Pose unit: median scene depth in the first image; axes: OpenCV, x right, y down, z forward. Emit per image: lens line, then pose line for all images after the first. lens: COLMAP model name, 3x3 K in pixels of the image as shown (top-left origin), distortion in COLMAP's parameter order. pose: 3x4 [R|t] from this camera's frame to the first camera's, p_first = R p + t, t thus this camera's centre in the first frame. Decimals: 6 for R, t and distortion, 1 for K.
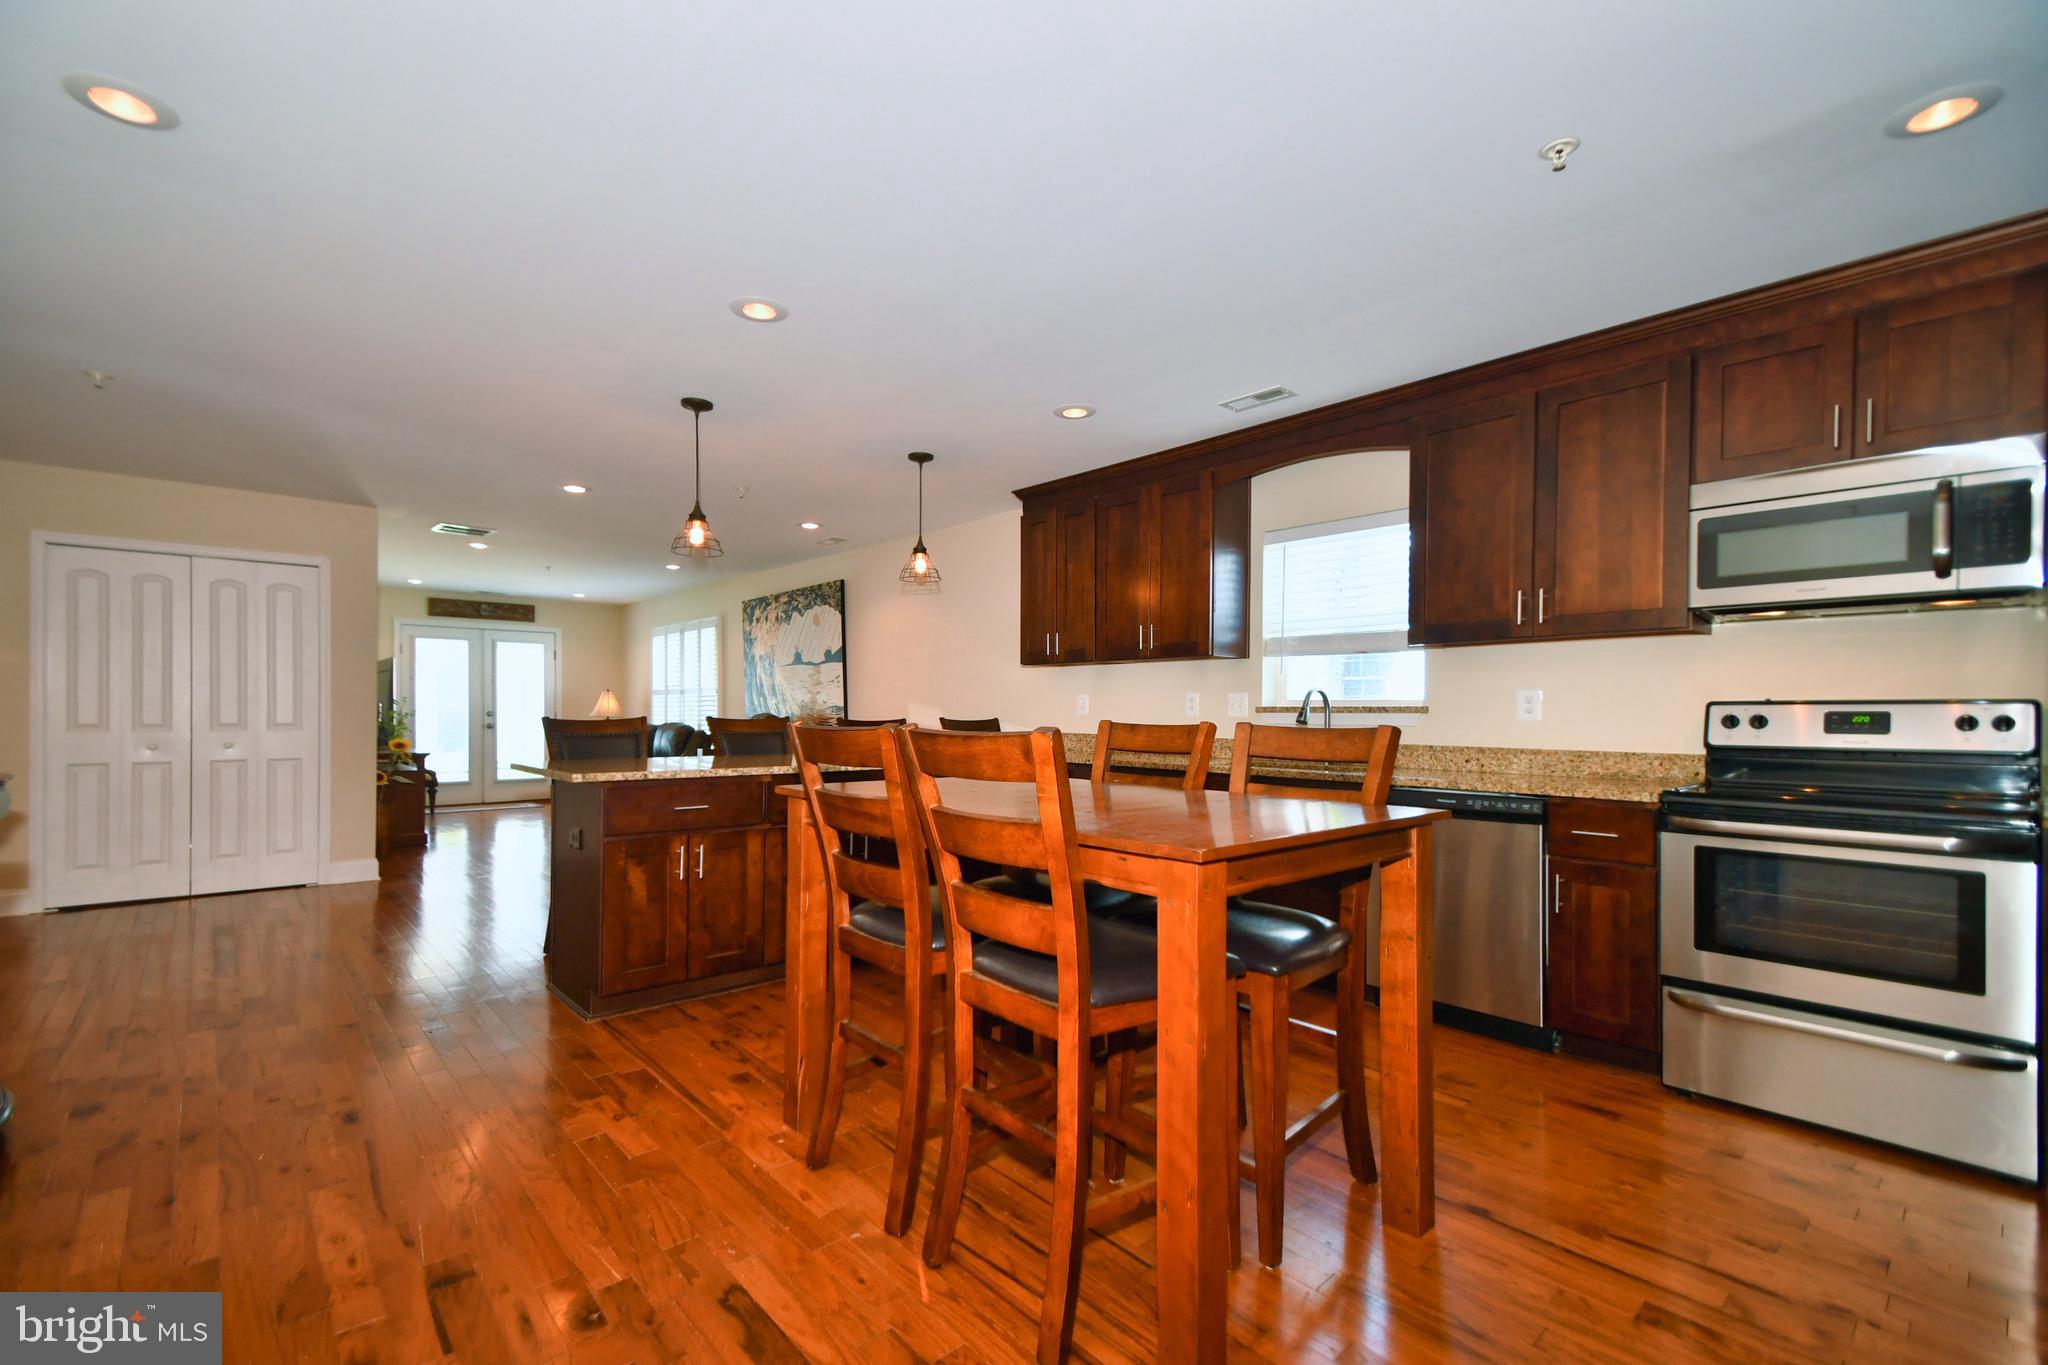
lens RADIAL K [[900.9, 0, 1007.1], [0, 900.9, 716.8], [0, 0, 1]] dist [0.013553, -0.000679]
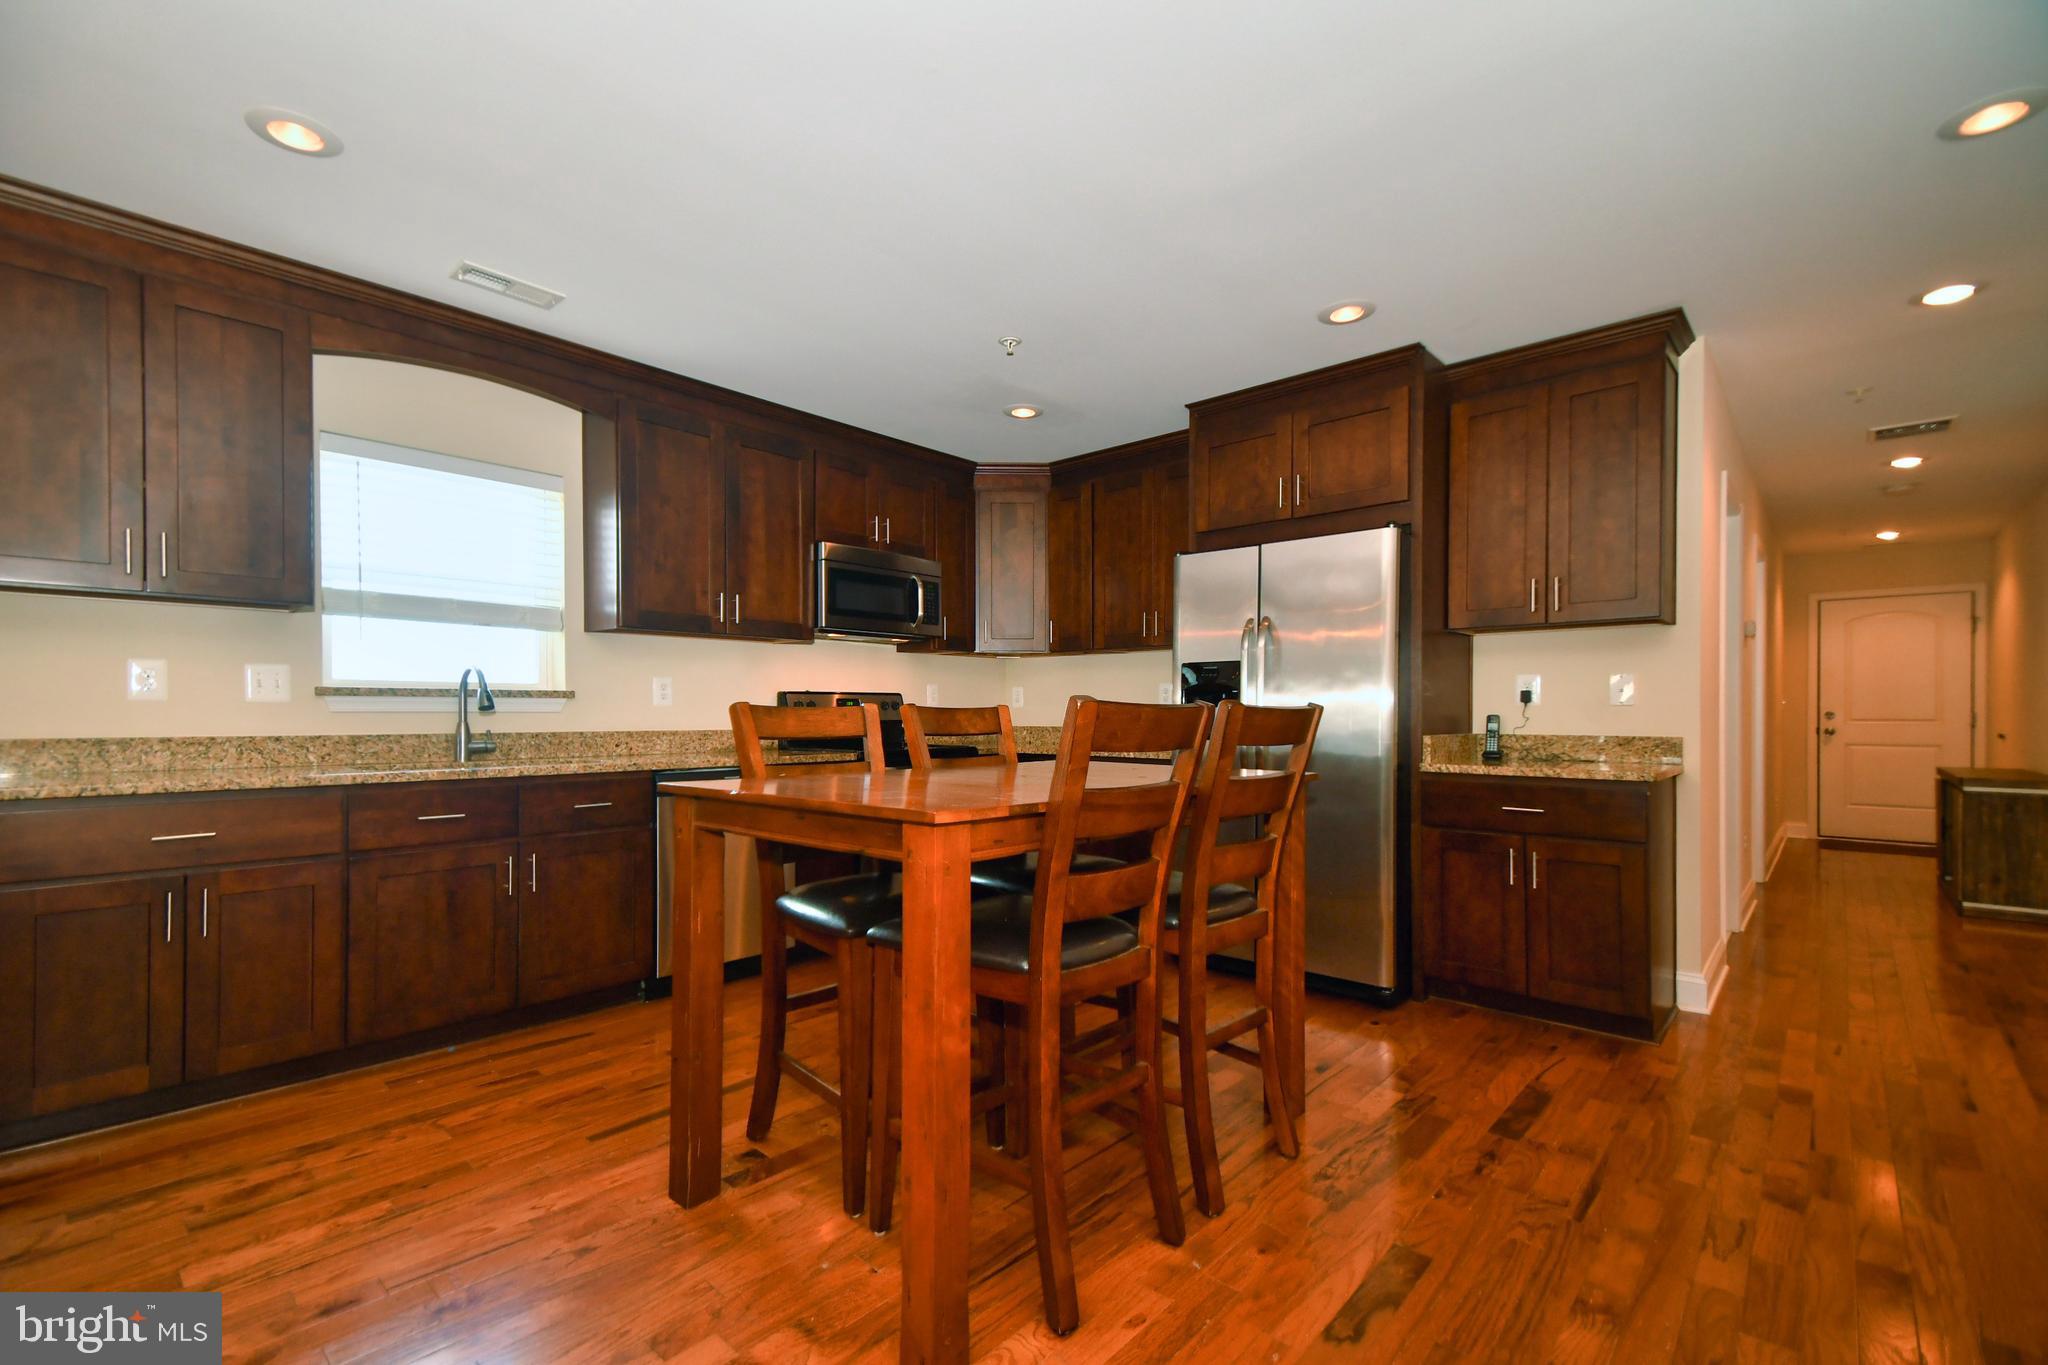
lens RADIAL K [[900.9, 0, 1007.1], [0, 900.9, 716.8], [0, 0, 1]] dist [0.013553, -0.000679]
pose [[-0.108047, -0.008416, 0.994110, -0.570242], [0.011520, 0.999886, 0.009717, 0.012271], [-0.994079, 0.012502, -0.107938, 0.704692]]
